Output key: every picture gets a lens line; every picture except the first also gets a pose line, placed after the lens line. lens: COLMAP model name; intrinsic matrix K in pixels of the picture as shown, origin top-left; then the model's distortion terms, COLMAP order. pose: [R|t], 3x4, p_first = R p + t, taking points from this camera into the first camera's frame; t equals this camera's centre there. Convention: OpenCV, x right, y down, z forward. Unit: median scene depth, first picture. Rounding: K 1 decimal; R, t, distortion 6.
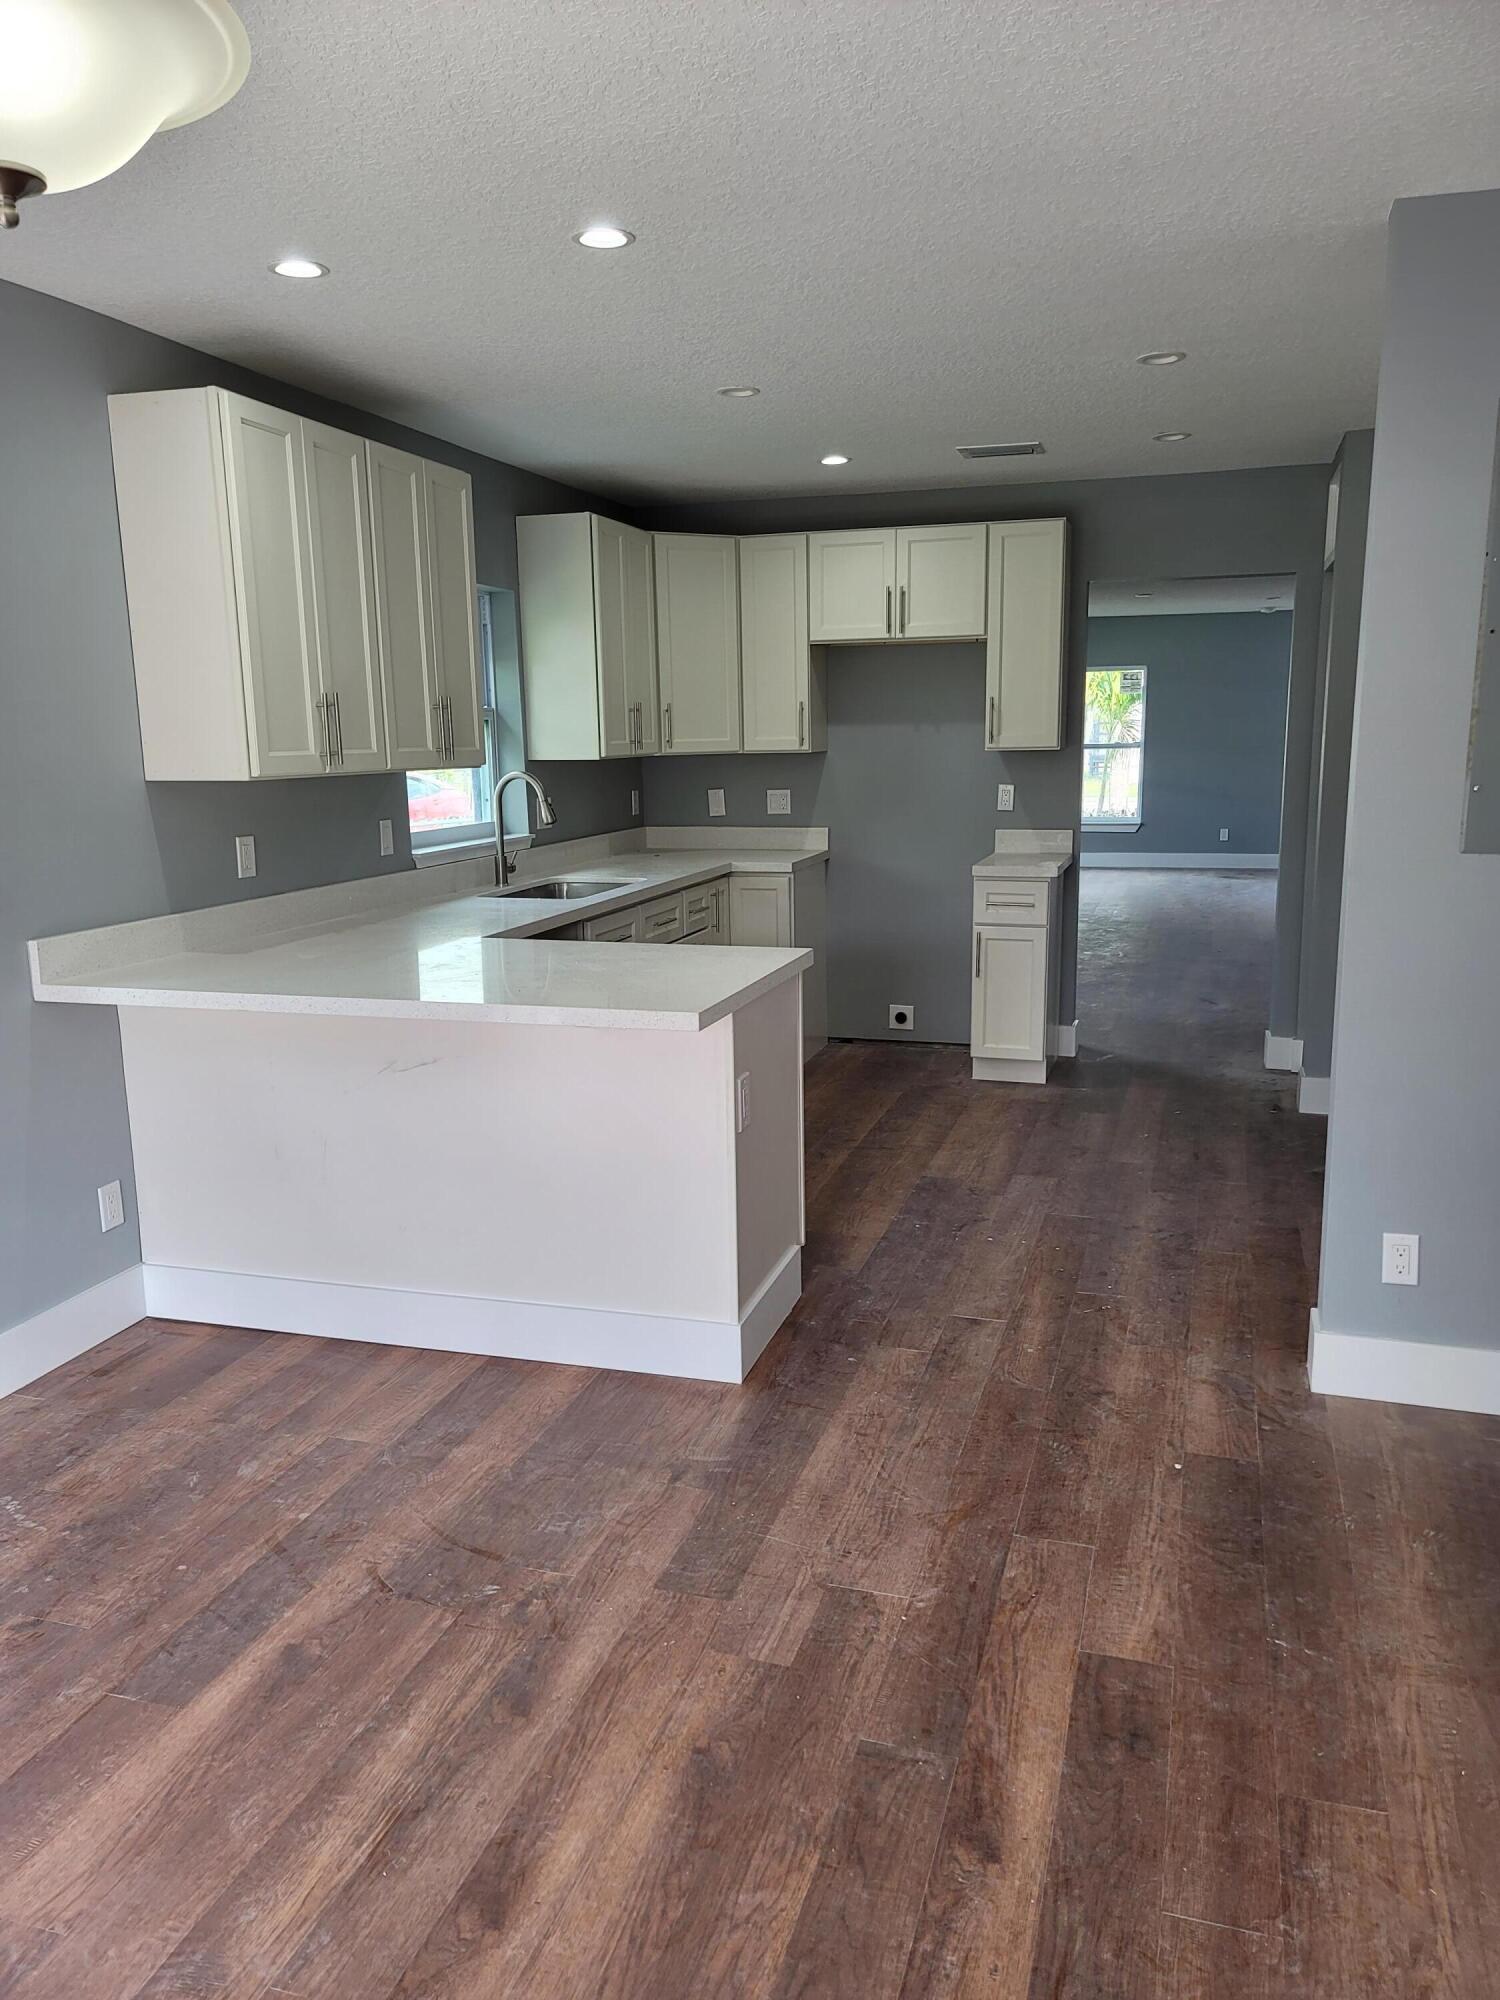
lens RADIAL K [[1481.2, 0, 762.3], [0, 1481.2, 1002.0], [0, 0, 1]] dist [0.115249, -0.136584]
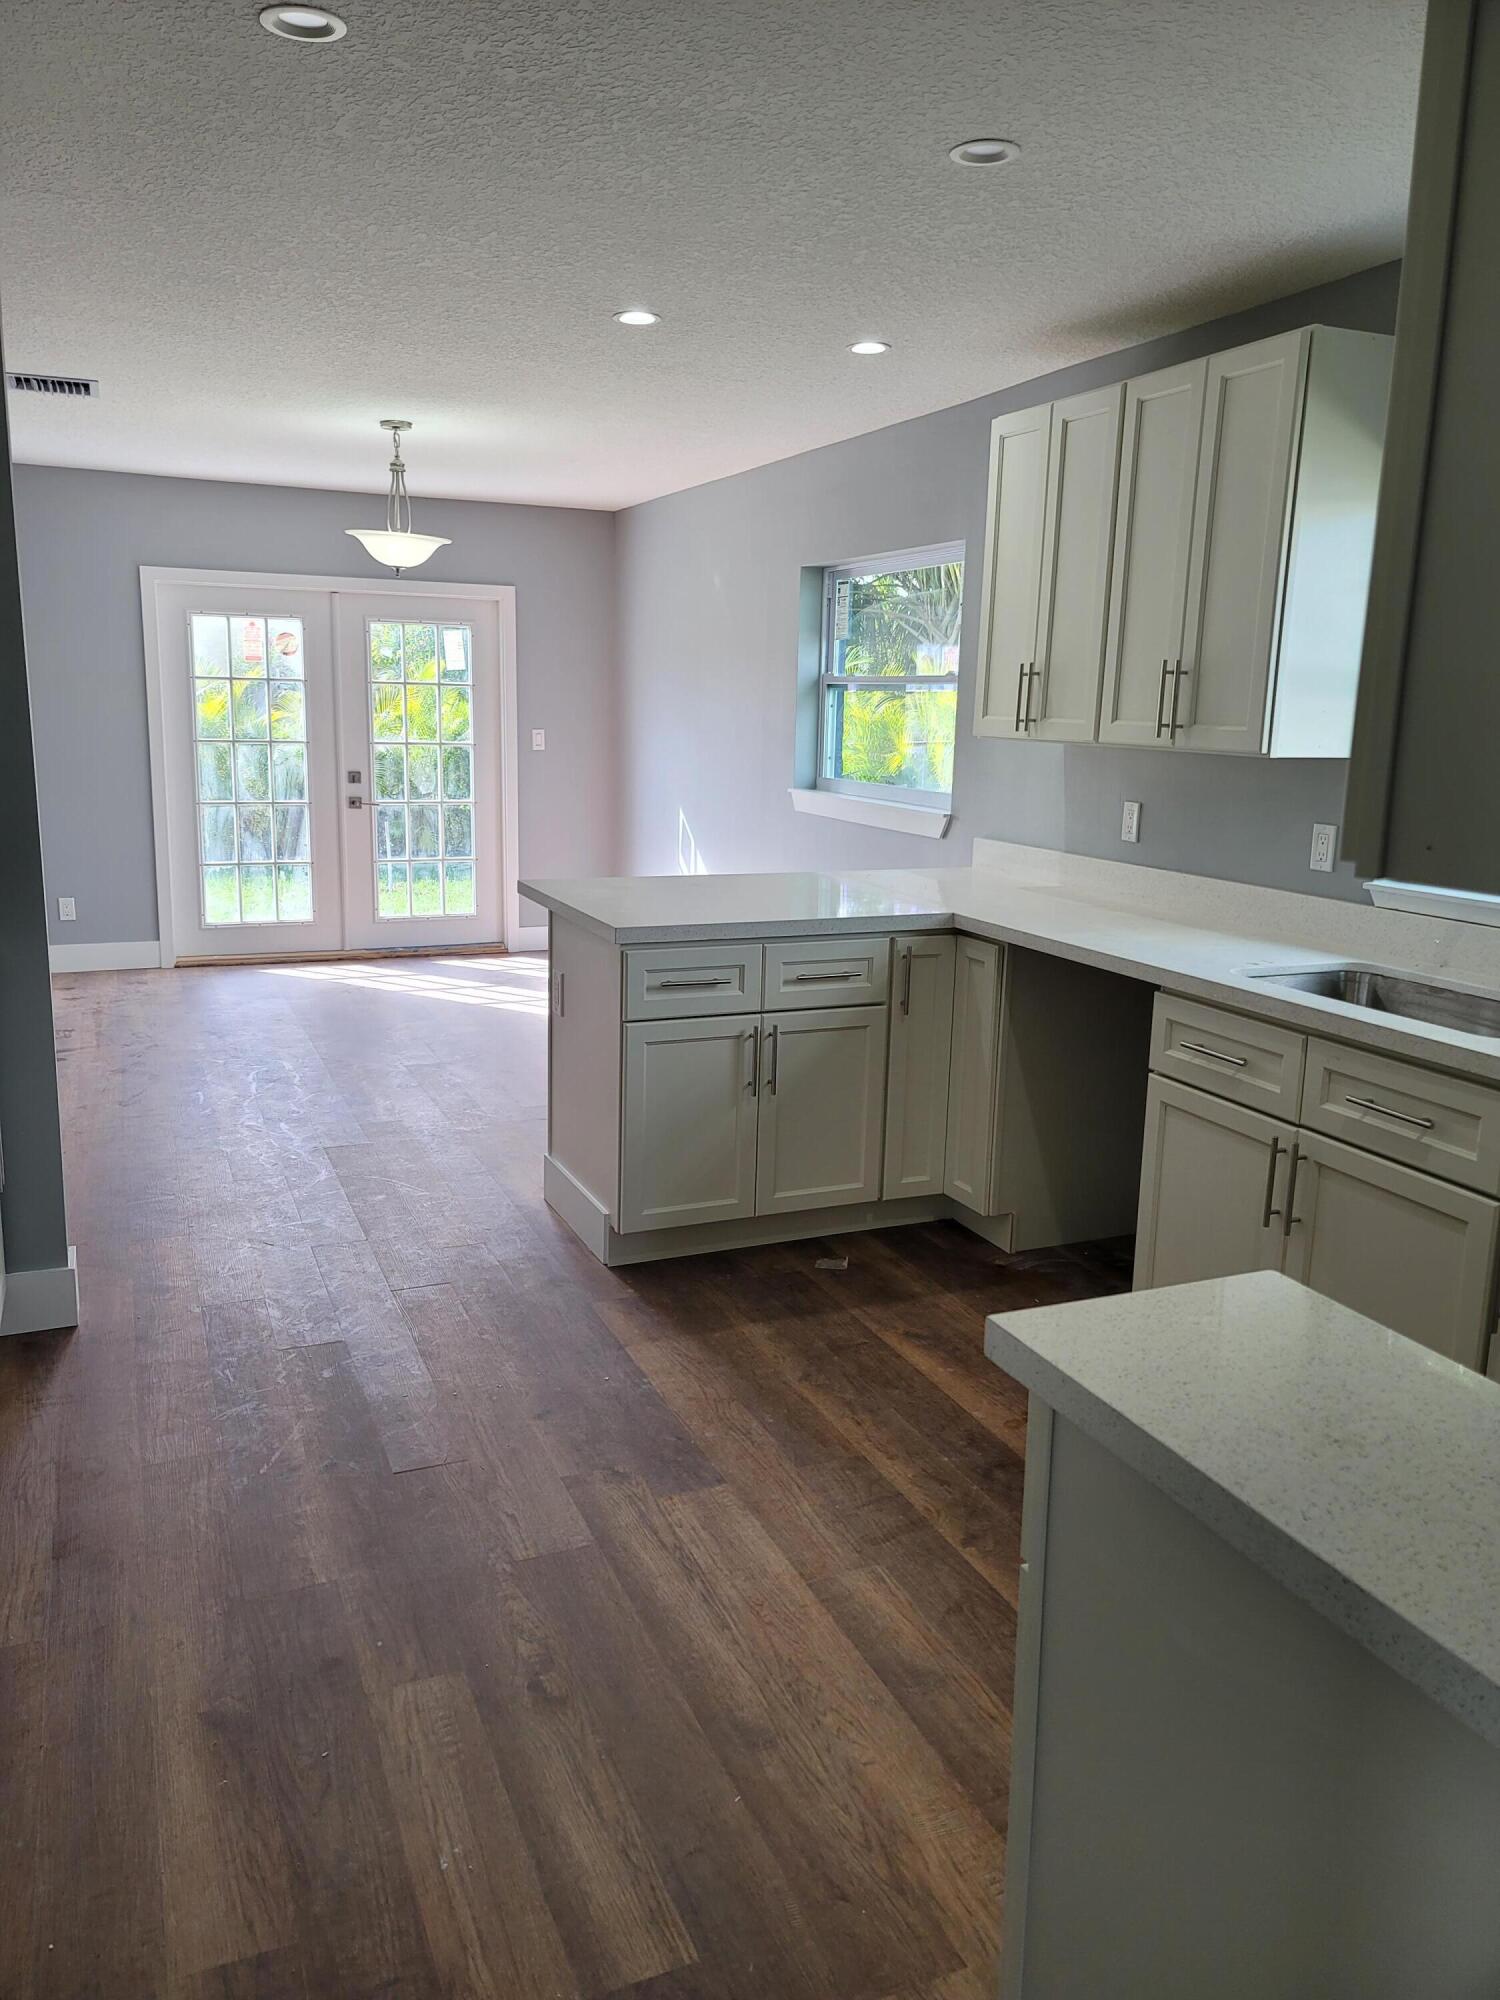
lens RADIAL K [[1481.2, 0, 762.3], [0, 1481.2, 1002.0], [0, 0, 1]] dist [0.115249, -0.136584]
pose [[-0.761117, 0.125190, -0.636418, 0.607636], [-0.133528, 0.929937, 0.342619, -0.349892], [0.634721, 0.345753, -0.691075, 1.851562]]
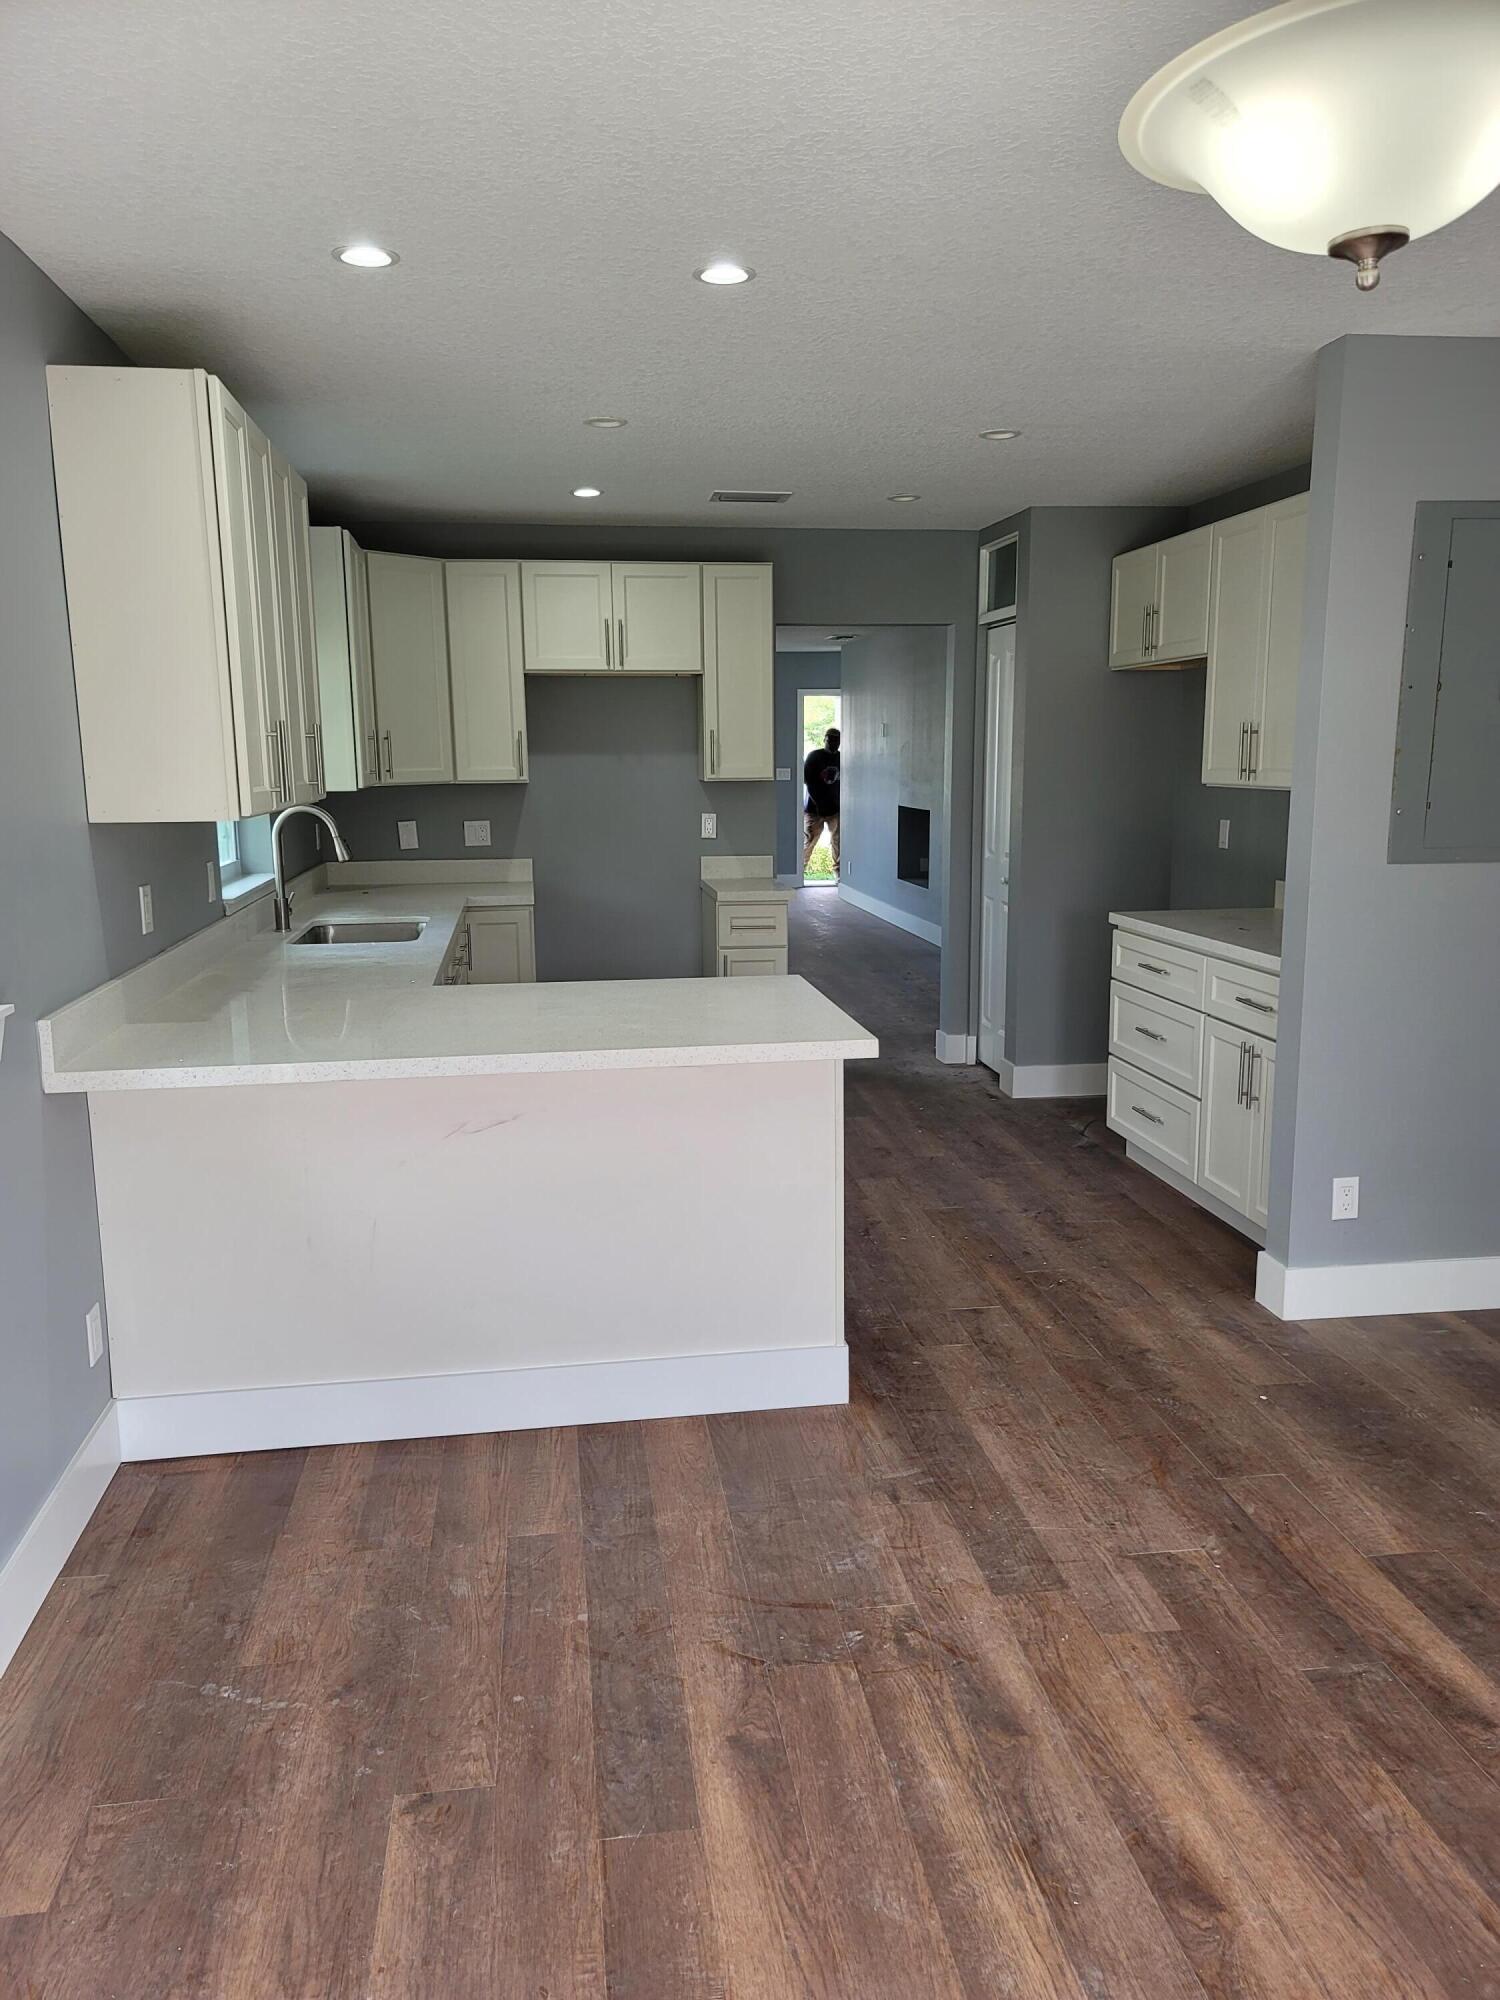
lens RADIAL K [[1481.2, 0, 762.3], [0, 1481.2, 1002.0], [0, 0, 1]] dist [0.115249, -0.136584]
pose [[0.902972, -0.068160, 0.424259, -0.457831], [0.075834, 0.997120, -0.001207, -0.019202], [-0.422955, 0.033263, 0.905540, 0.088384]]
